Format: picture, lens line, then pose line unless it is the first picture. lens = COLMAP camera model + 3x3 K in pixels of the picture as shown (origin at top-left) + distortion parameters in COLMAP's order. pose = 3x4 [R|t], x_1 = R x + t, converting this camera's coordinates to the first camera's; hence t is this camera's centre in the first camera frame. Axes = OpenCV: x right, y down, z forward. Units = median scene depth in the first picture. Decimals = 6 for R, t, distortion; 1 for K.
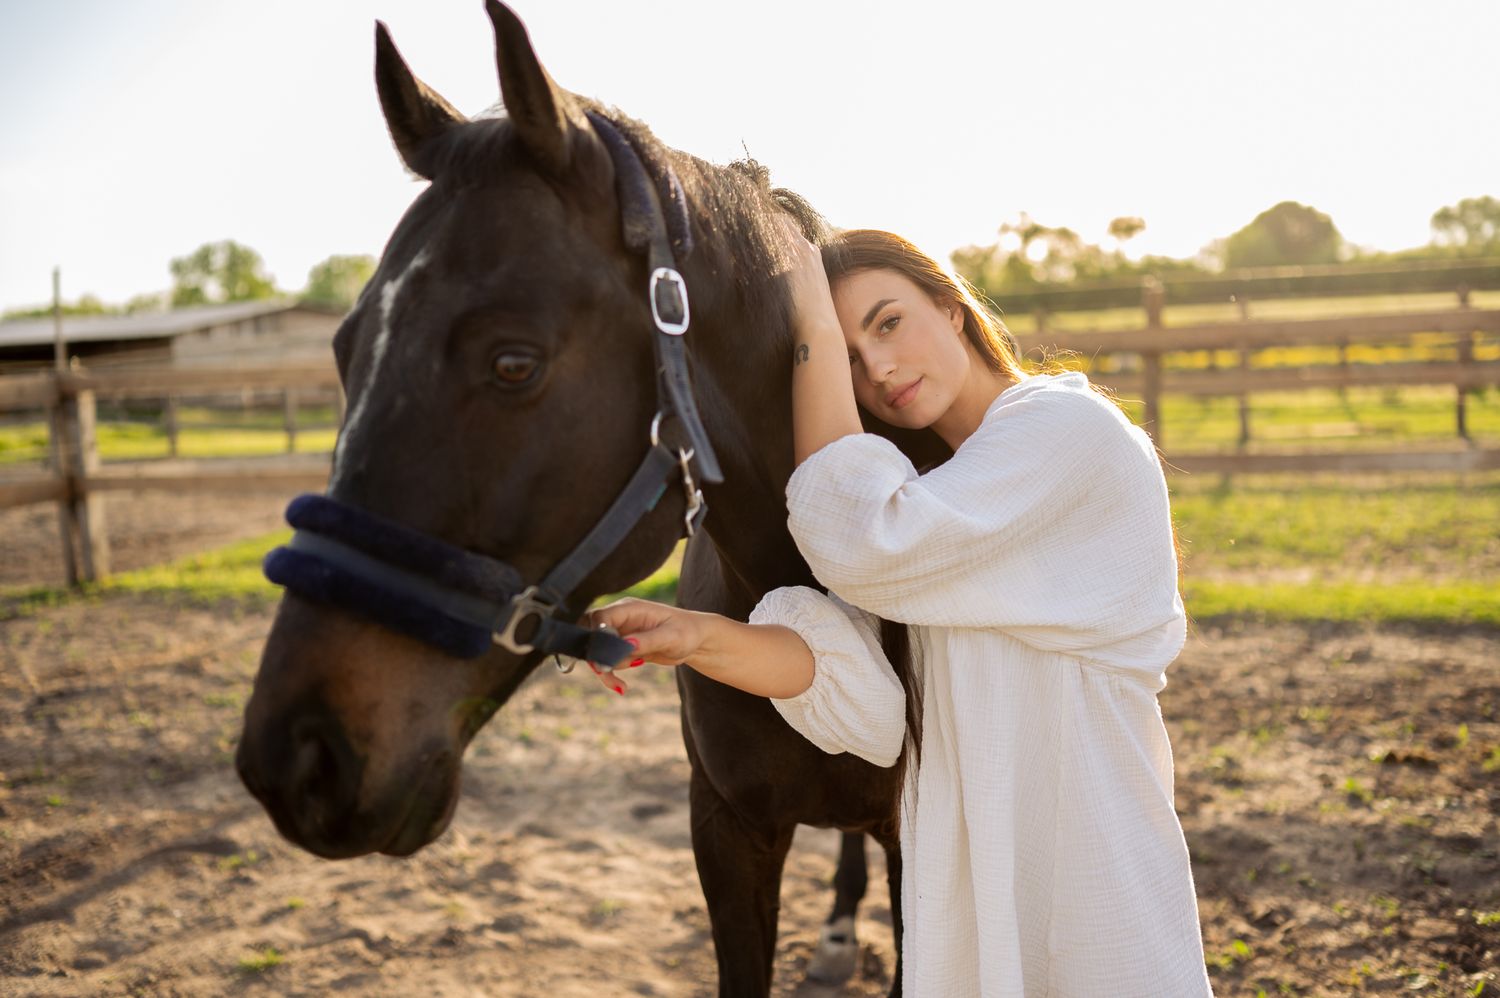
lens RADIAL K [[1494.2, 0, 747.7], [0, 1494.2, 497.1], [0, 0, 1]] dist [-0.000819, 0.000000]
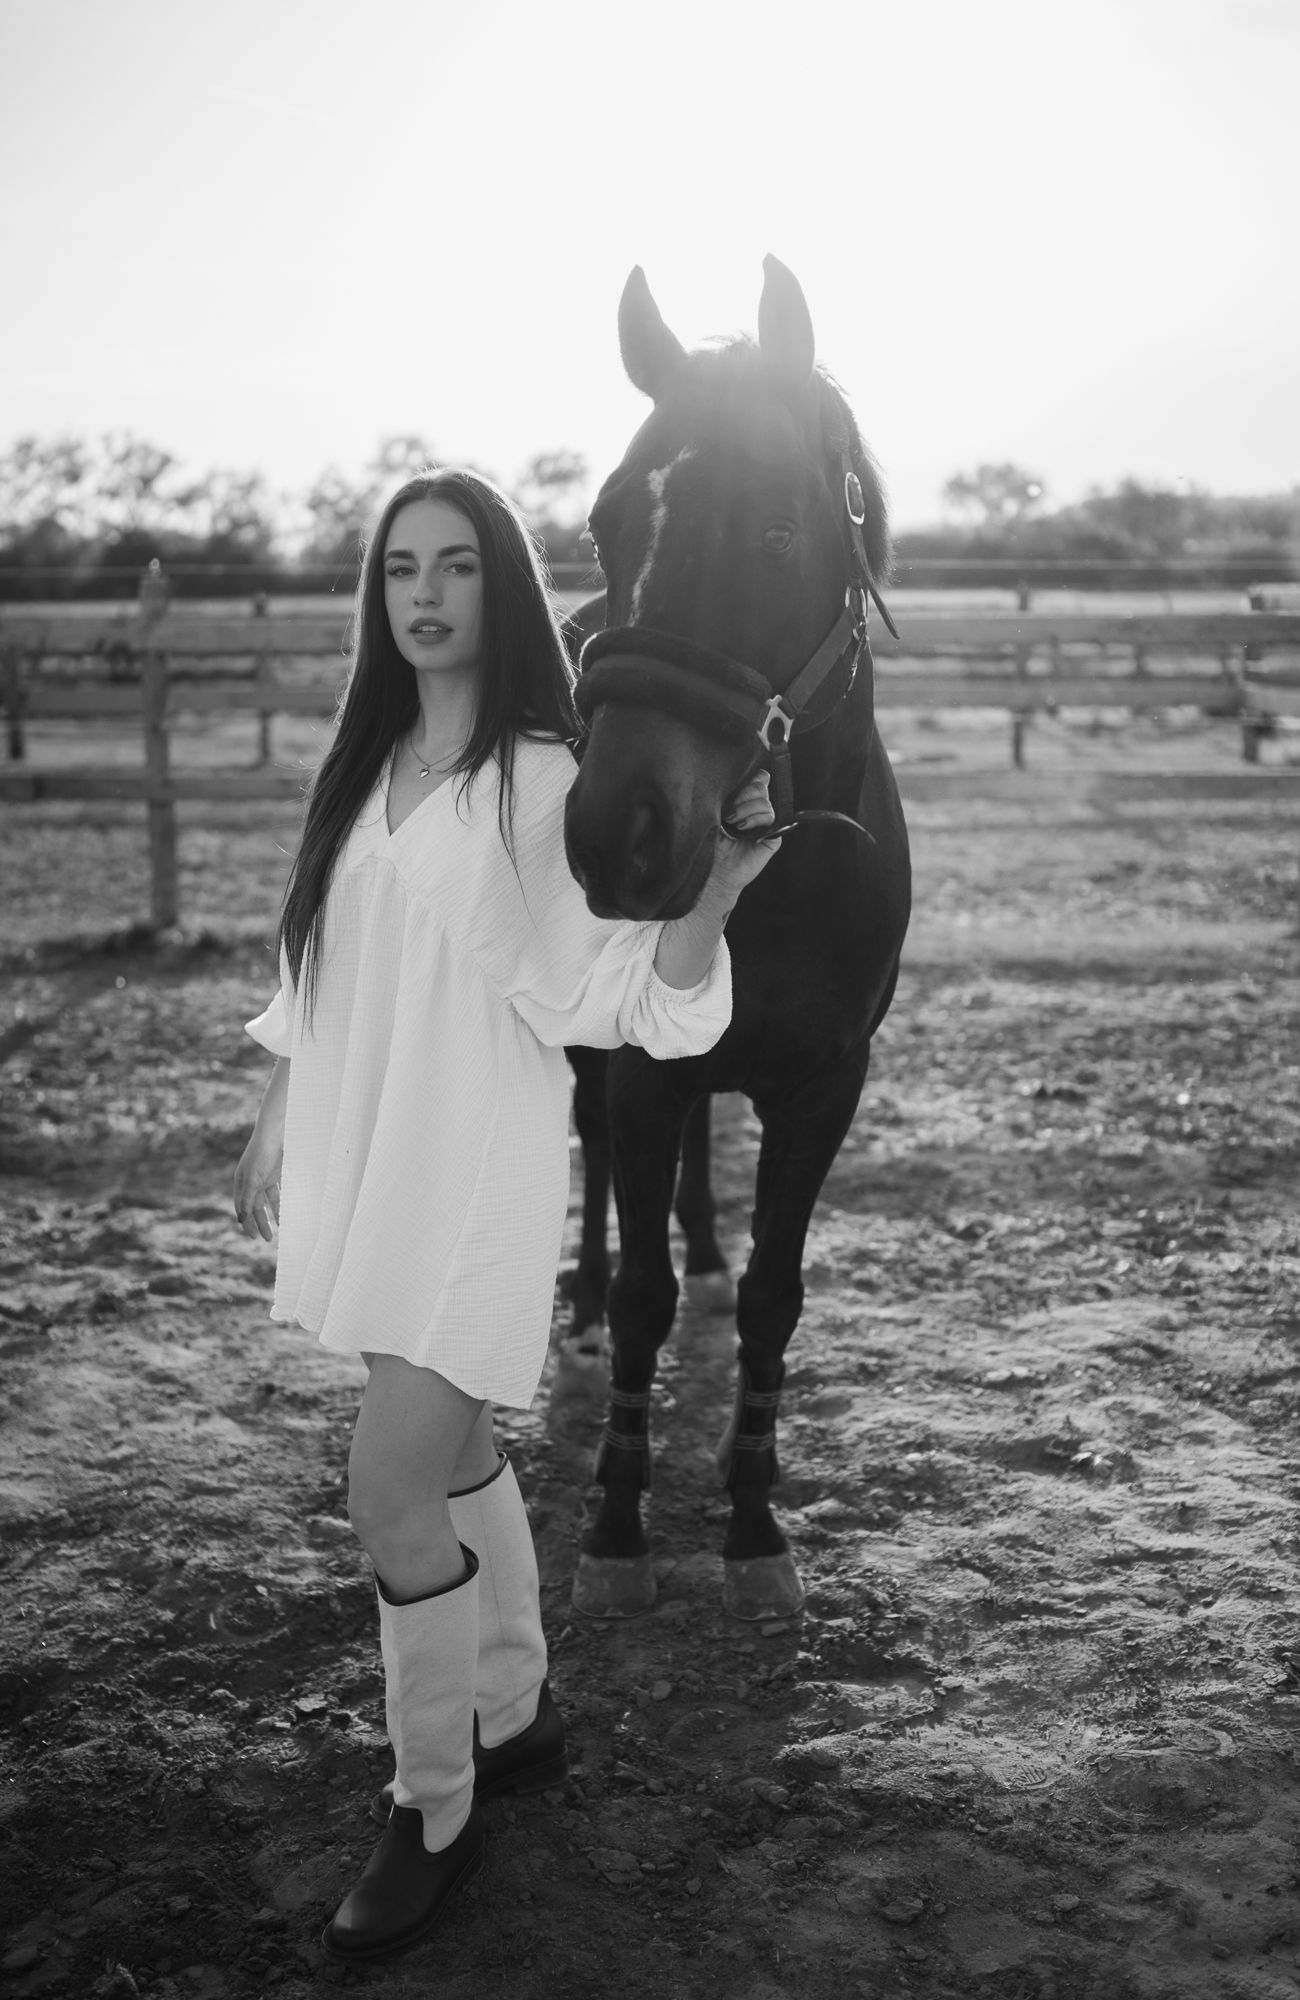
lens RADIAL K [[2094.3, 0, 646.4], [0, 2094.3, 997.1], [0, 0, 1]] dist [-0.025832, 0.000000]
pose [[0.956895, -0.011961, 0.290188, -0.224212], [-0.009267, 0.997385, 0.071671, 0.020077], [-0.290286, -0.071271, 0.954282, -0.231123]]
